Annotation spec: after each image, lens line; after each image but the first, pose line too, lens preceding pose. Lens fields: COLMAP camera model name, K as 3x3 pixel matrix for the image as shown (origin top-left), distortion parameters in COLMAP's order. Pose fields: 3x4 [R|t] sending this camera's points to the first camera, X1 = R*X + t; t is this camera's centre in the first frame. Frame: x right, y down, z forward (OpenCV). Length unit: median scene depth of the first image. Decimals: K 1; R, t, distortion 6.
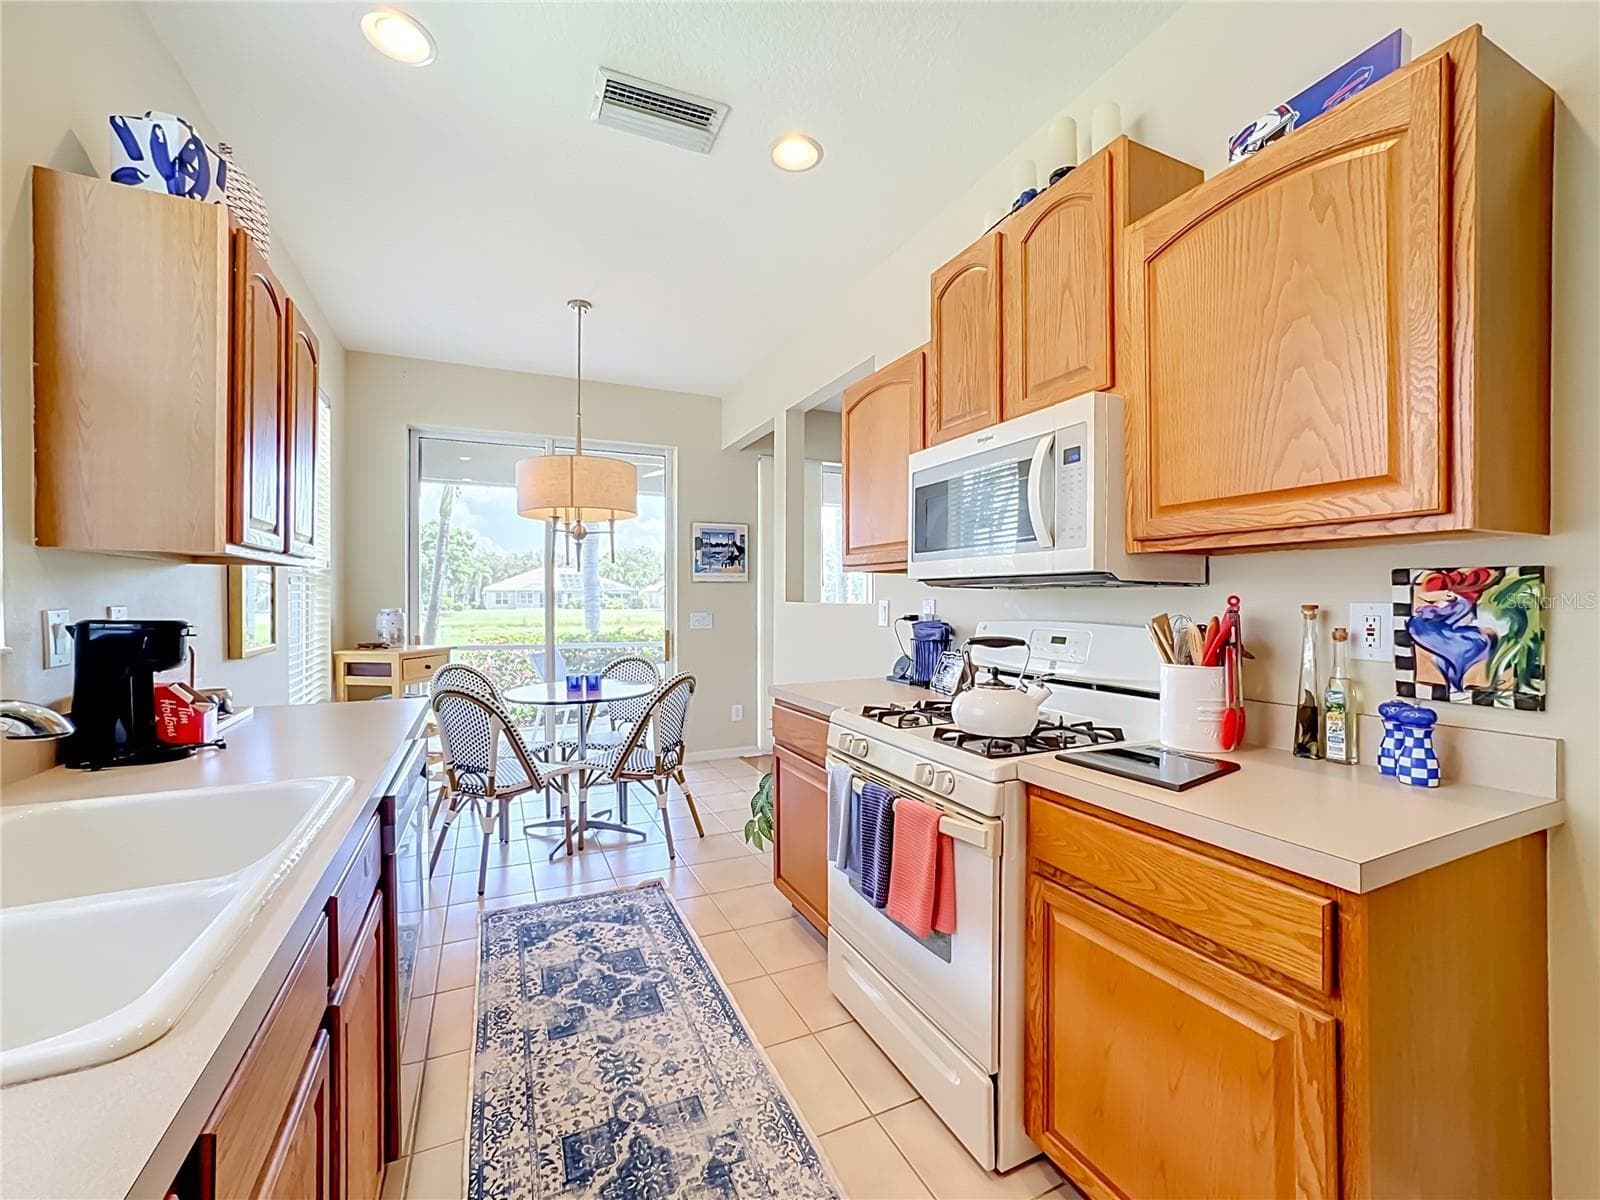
lens RADIAL K [[664.6, 0, 800.5], [0, 664.6, 602.9], [0, 0, 1]] dist [-0.044828, 0.019205]
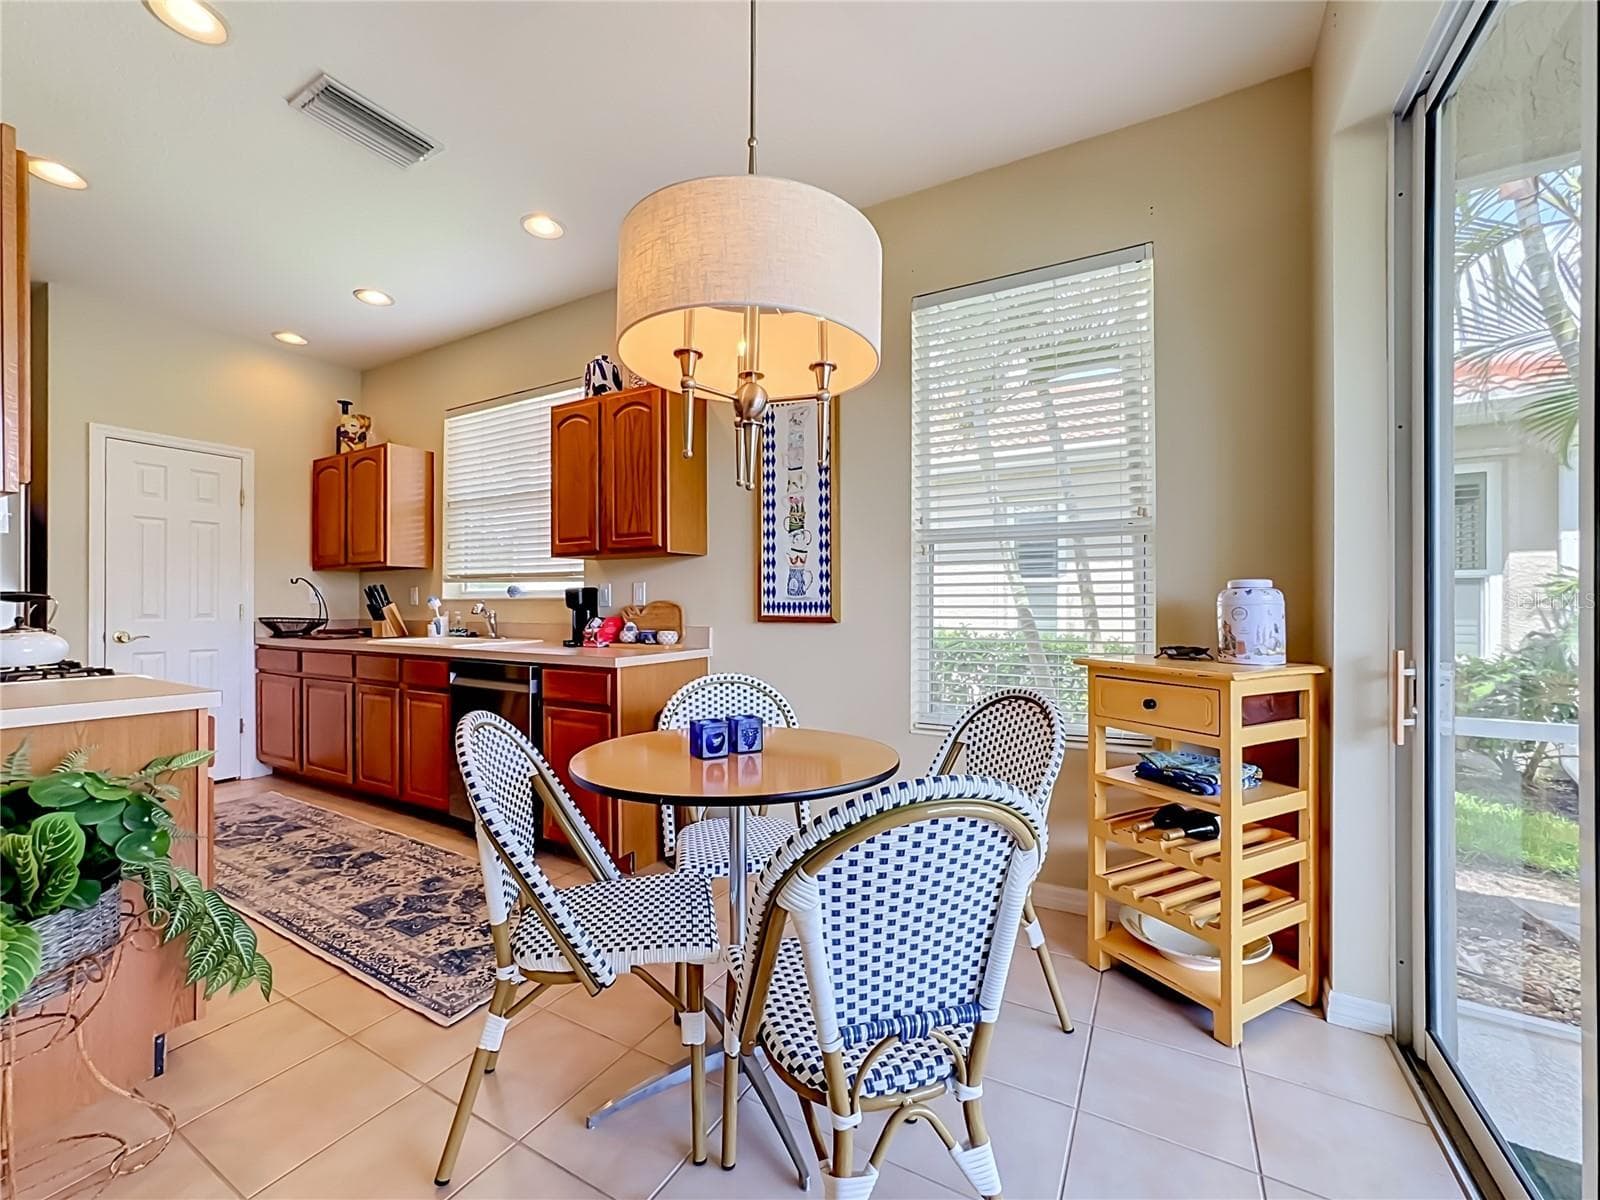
lens RADIAL K [[660.0, 0, 797.9], [0, 660.0, 604.1], [0, 0, 1]] dist [-0.043268, 0.020957]
pose [[-0.816284, -0.001102, -0.577650, -0.158843], [-0.004853, 0.999976, 0.004950, 0.042810], [0.577631, 0.006844, -0.816269, 2.029878]]
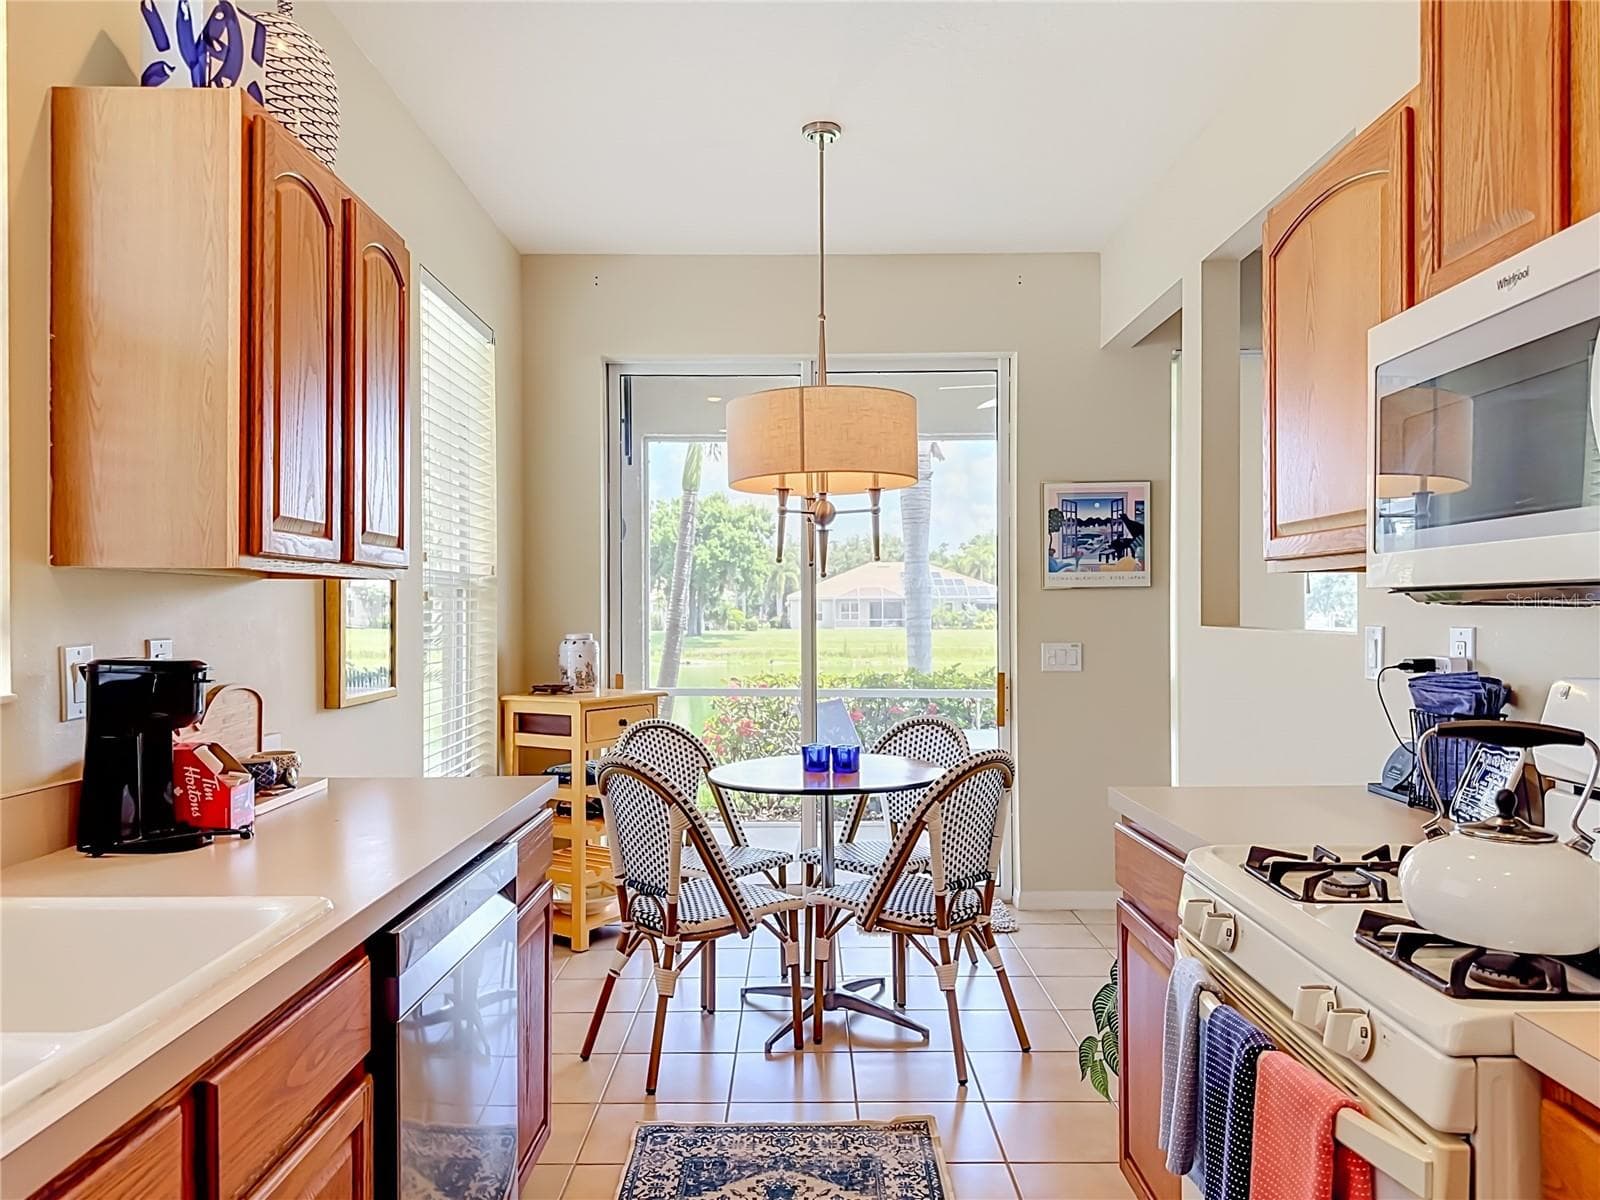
lens RADIAL K [[1137.8, 0, 797.4], [0, 1137.8, 607.5], [0, 0, 1]] dist [0.087431, -0.108520]
pose [[0.904081, -0.004006, -0.427342, 0.134361], [-0.000262, 0.999951, -0.009928, -0.012174], [0.427361, 0.009087, 0.904035, 0.062254]]
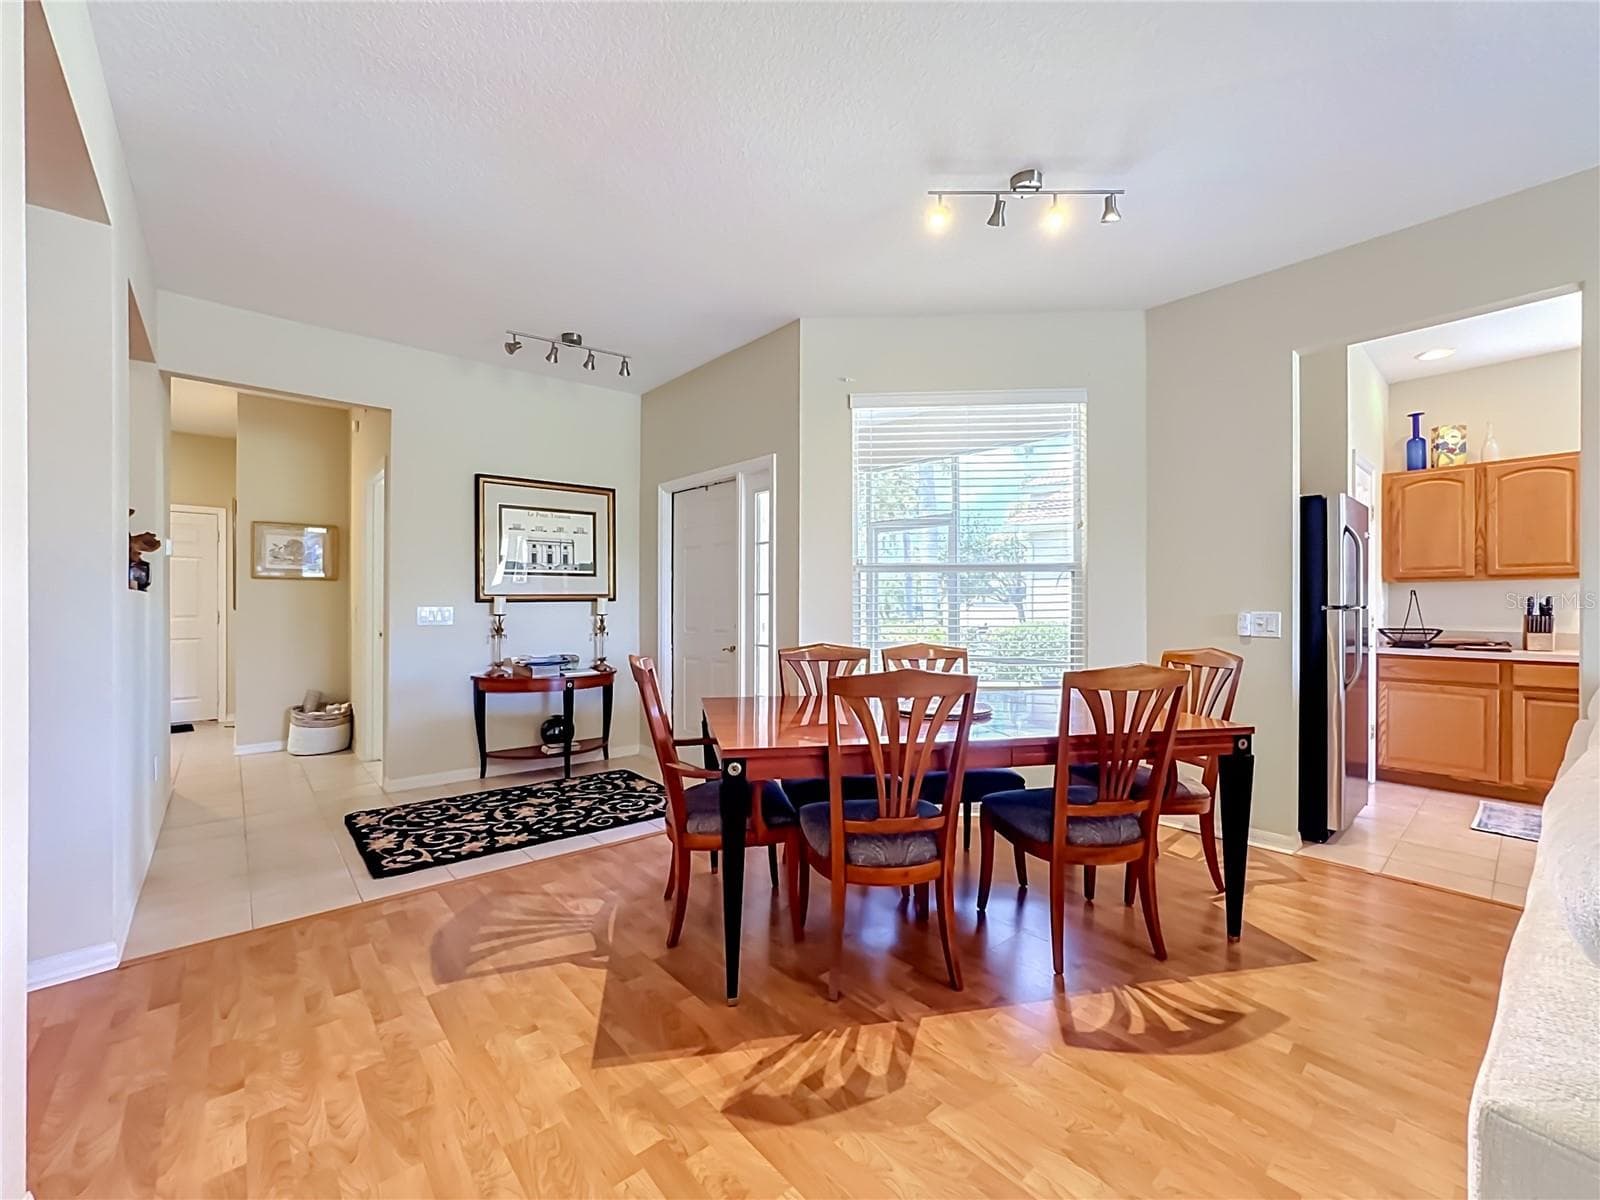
lens RADIAL K [[660.0, 0, 797.9], [0, 660.0, 604.1], [0, 0, 1]] dist [-0.043268, 0.020957]
pose [[-0.959899, -0.002087, -0.280337, 2.105624], [-0.003901, 0.999975, 0.005914, 0.021044], [0.280318, 0.006771, -0.959883, 1.028442]]
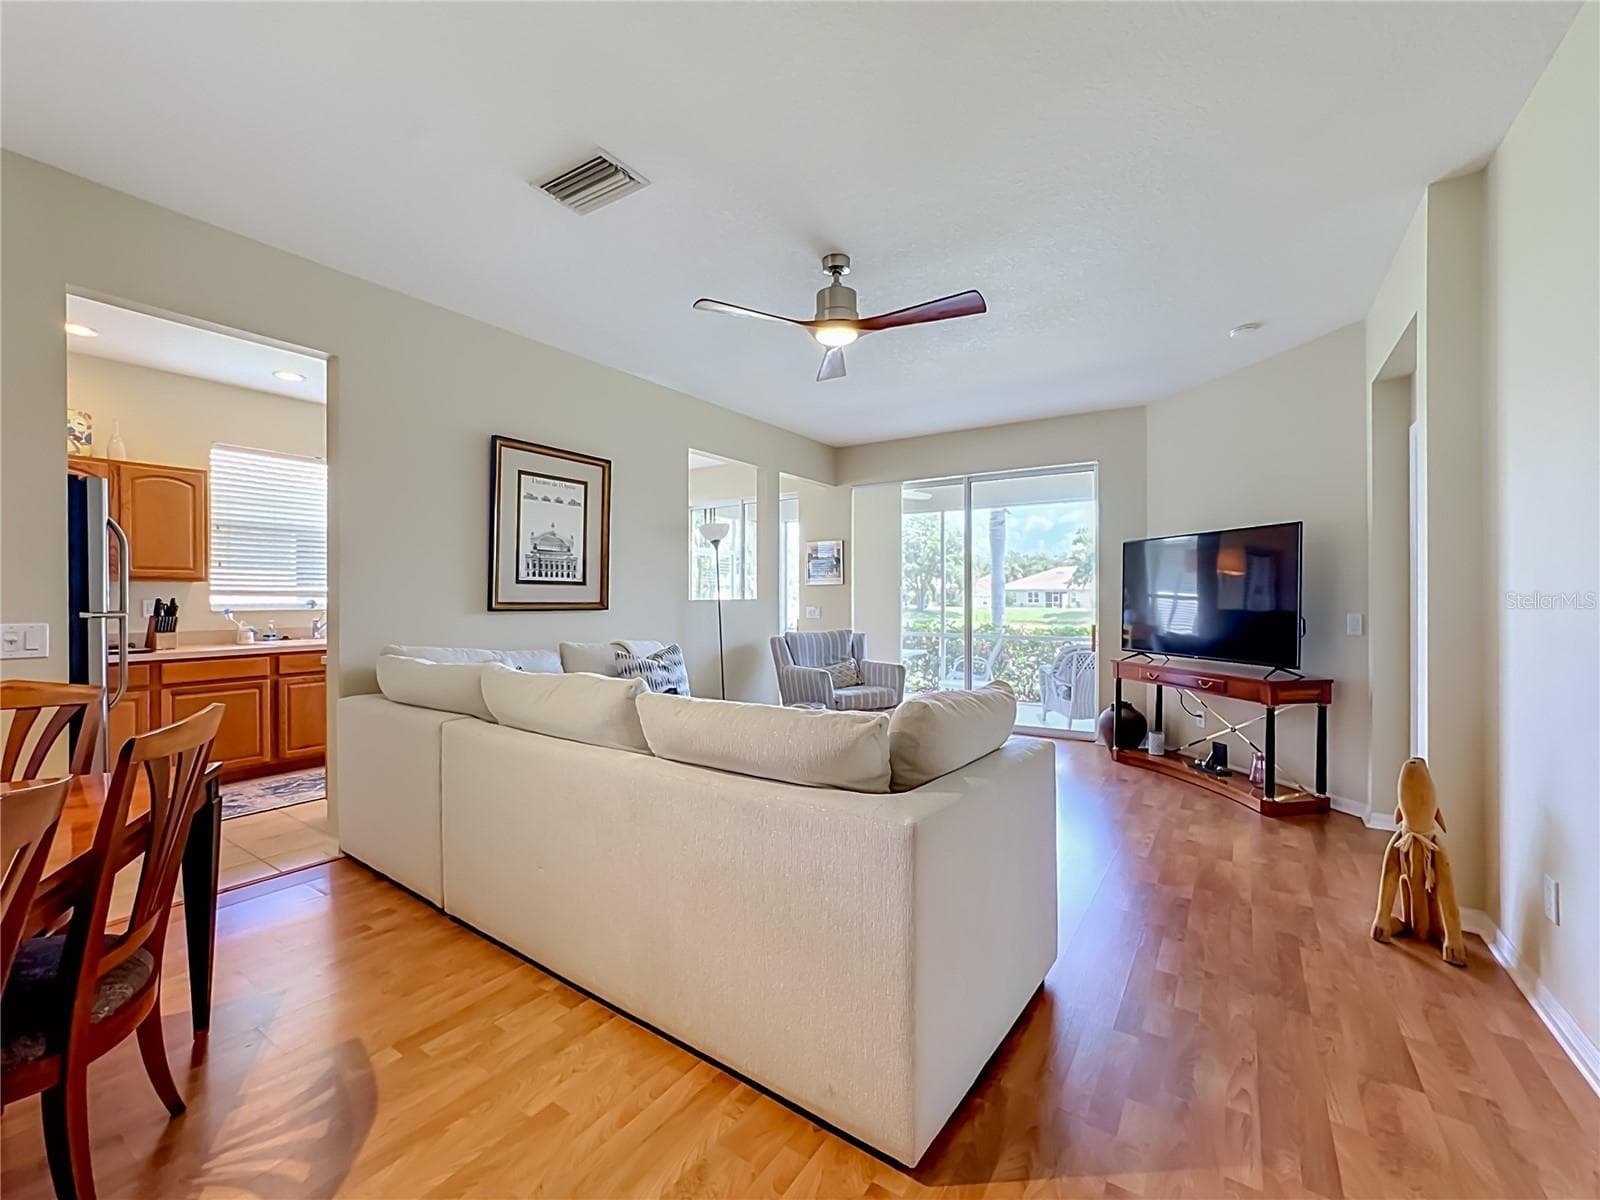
lens RADIAL K [[675.3, 0, 796.9], [0, 675.3, 601.1], [0, 0, 1]] dist [-0.045237, 0.020295]
pose [[0.524170, 0.004131, -0.851604, 2.255929], [-0.004861, 0.999986, 0.001858, -0.000111], [0.851600, 0.003166, 0.524183, 0.483997]]
